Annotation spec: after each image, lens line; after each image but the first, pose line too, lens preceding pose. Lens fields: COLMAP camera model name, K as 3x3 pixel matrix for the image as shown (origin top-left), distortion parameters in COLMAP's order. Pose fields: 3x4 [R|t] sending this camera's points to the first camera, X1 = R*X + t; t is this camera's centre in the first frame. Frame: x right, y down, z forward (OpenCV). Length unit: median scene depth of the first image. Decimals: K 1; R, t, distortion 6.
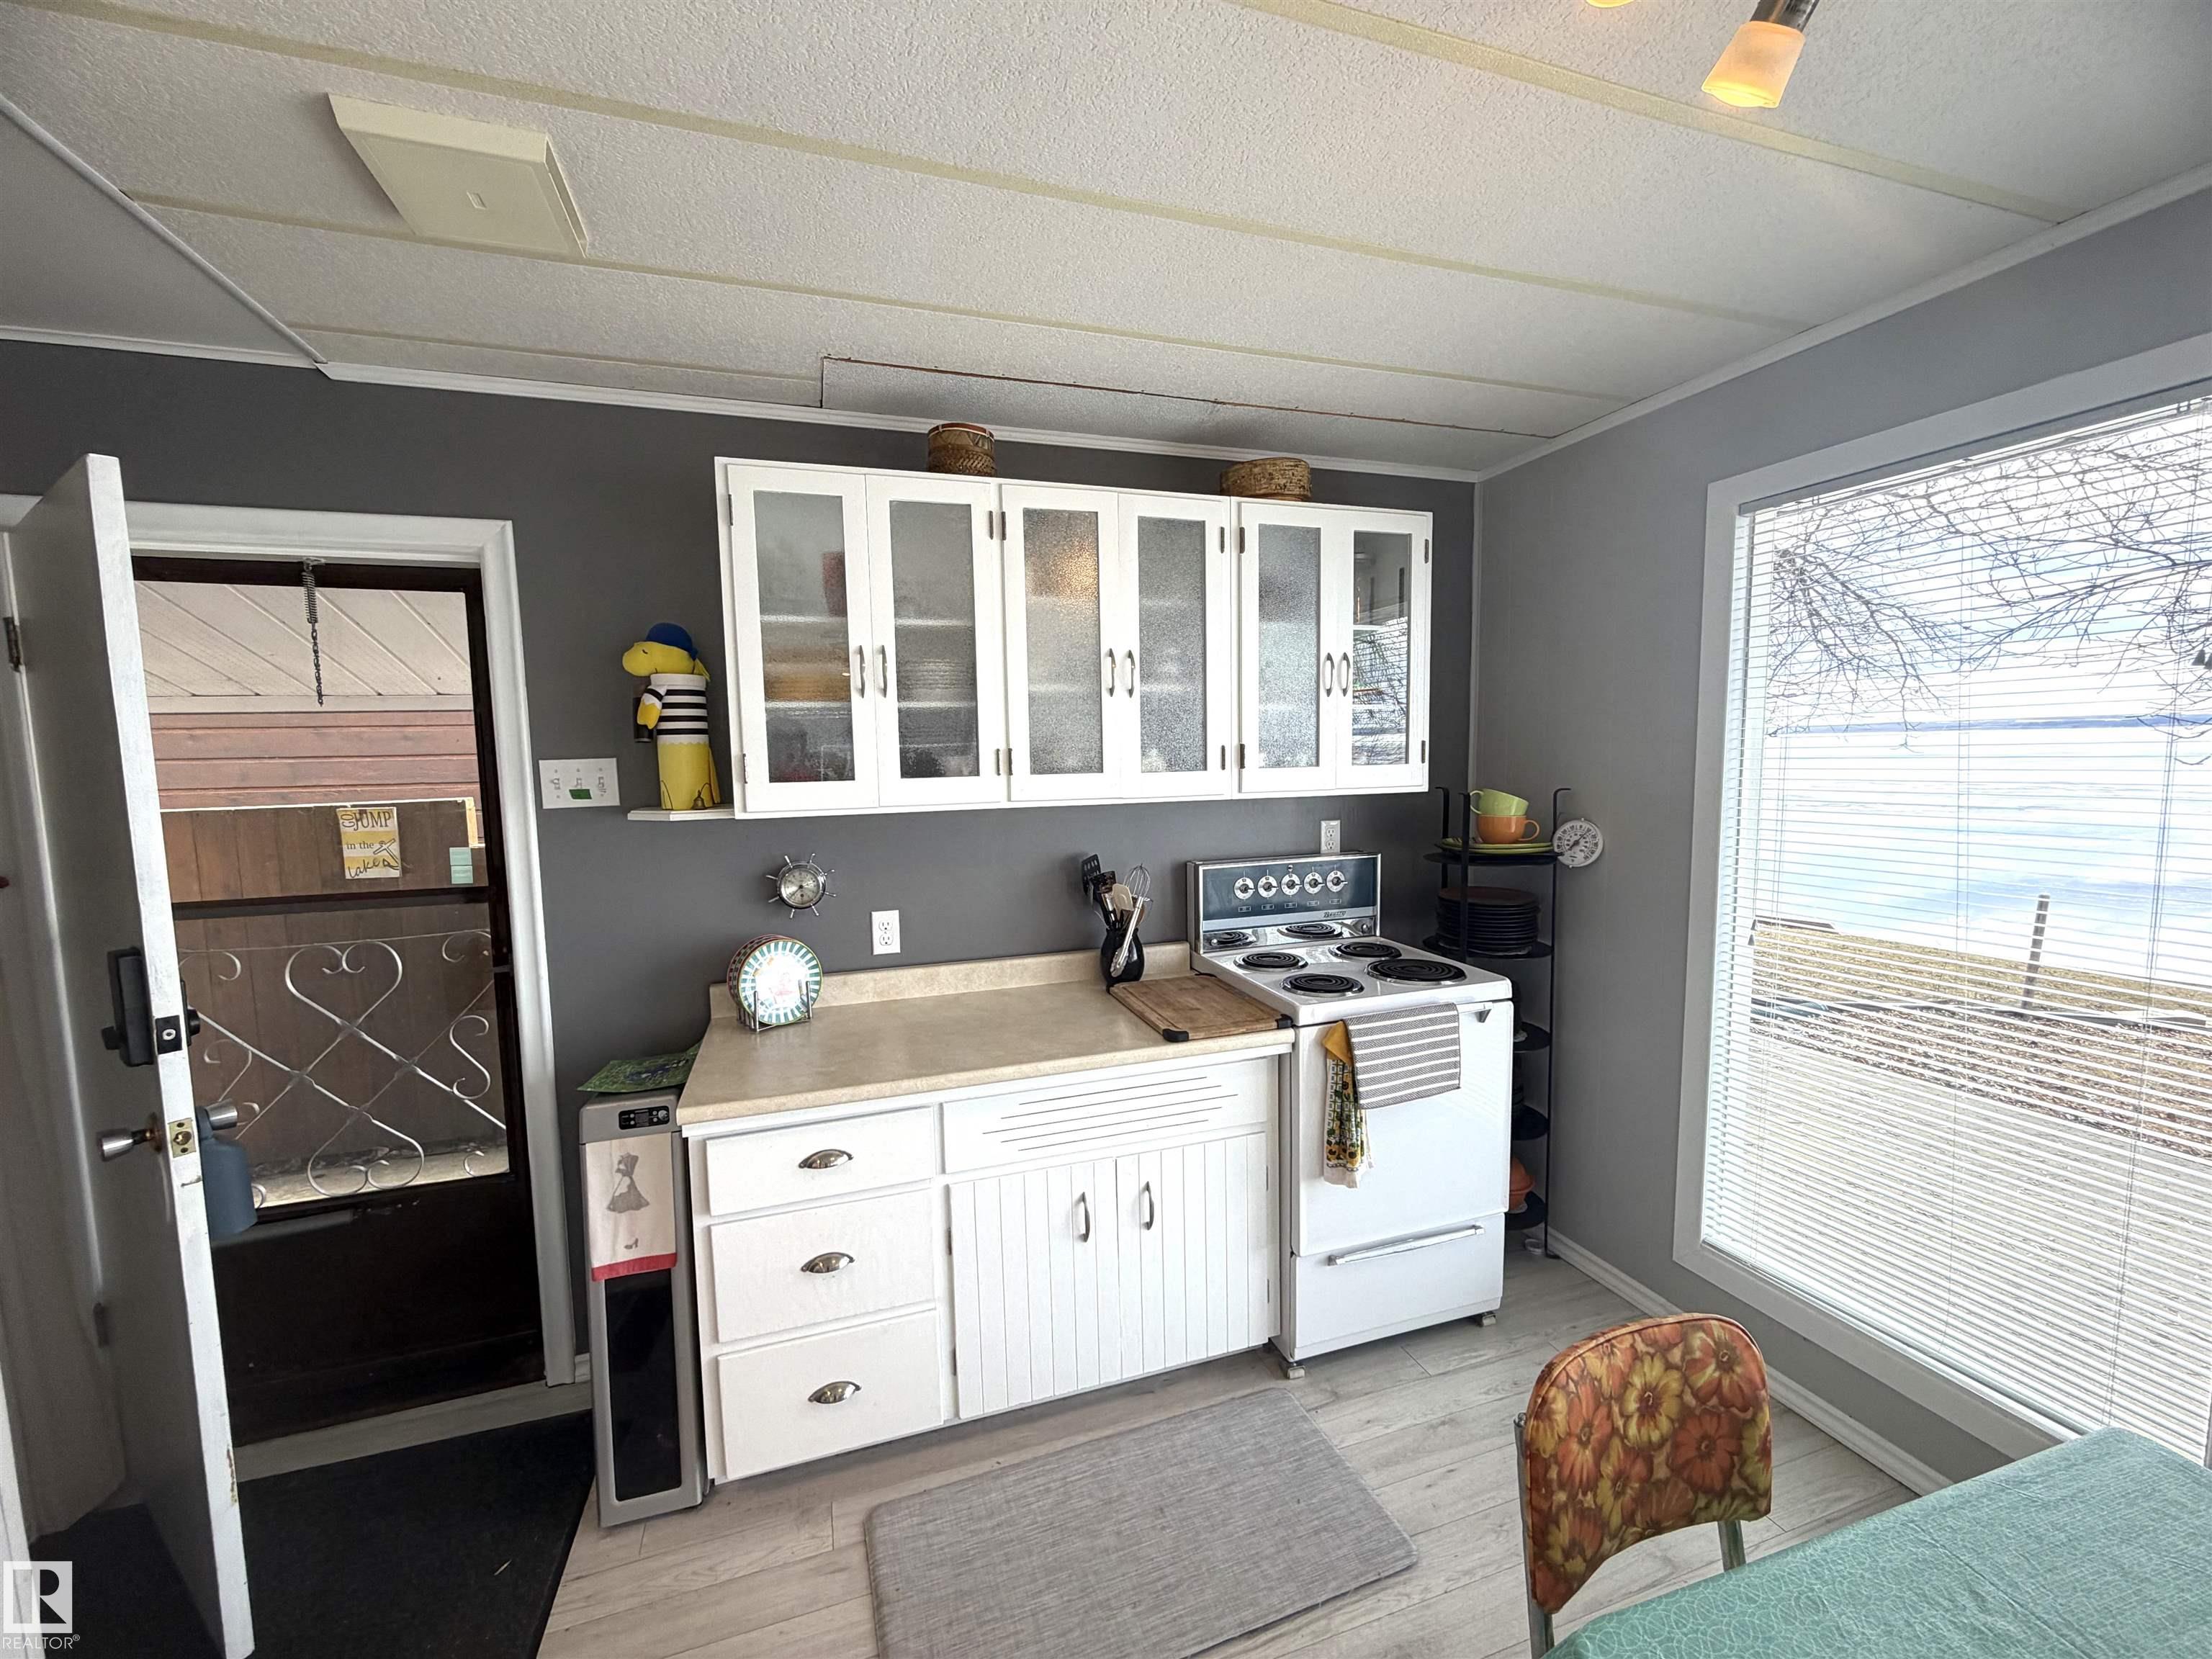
lens RADIAL K [[881.8, 0, 1098.0], [0, 881.8, 827.5], [0, 0, 1]] dist [-0.000776, 0.000258]
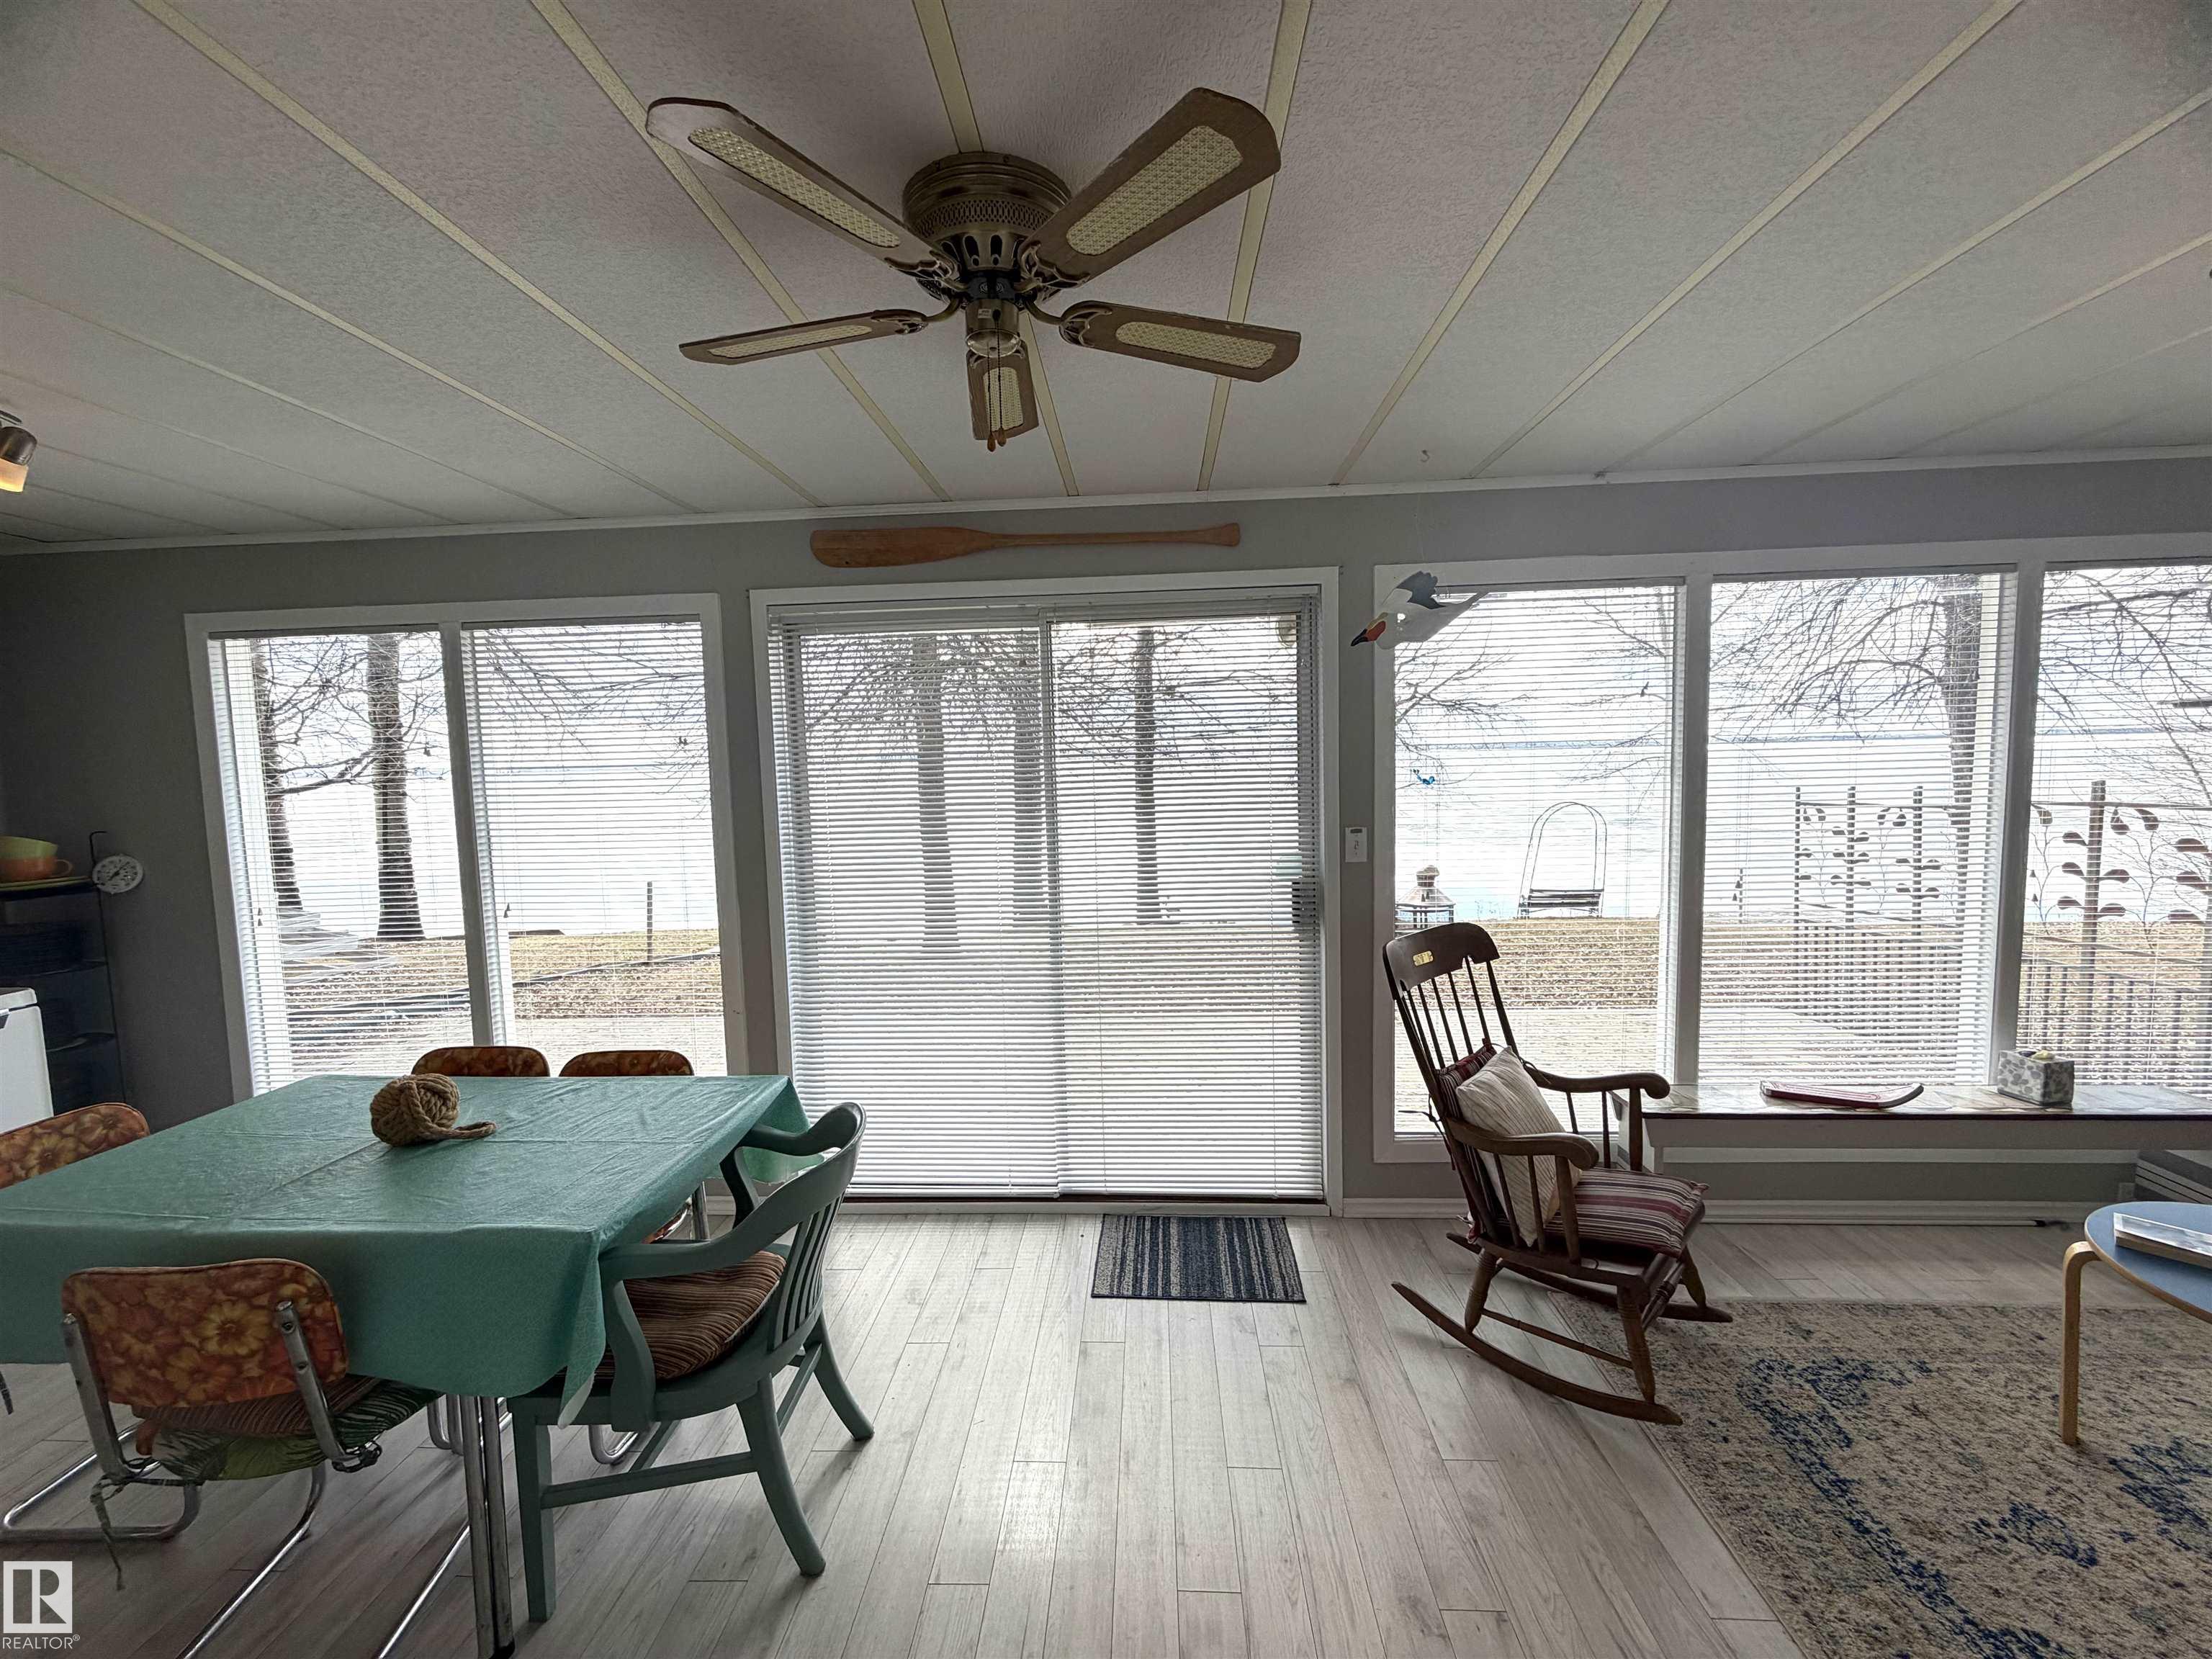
lens RADIAL K [[881.8, 0, 1100.7], [0, 881.8, 828.8], [0, 0, 1]] dist [-0.000776, 0.000258]
pose [[0.367605, -0.062815, 0.927858, -0.118330], [0.100536, 0.994553, 0.027499, 0.072406], [-0.924532, 0.083174, 0.371918, -0.913500]]
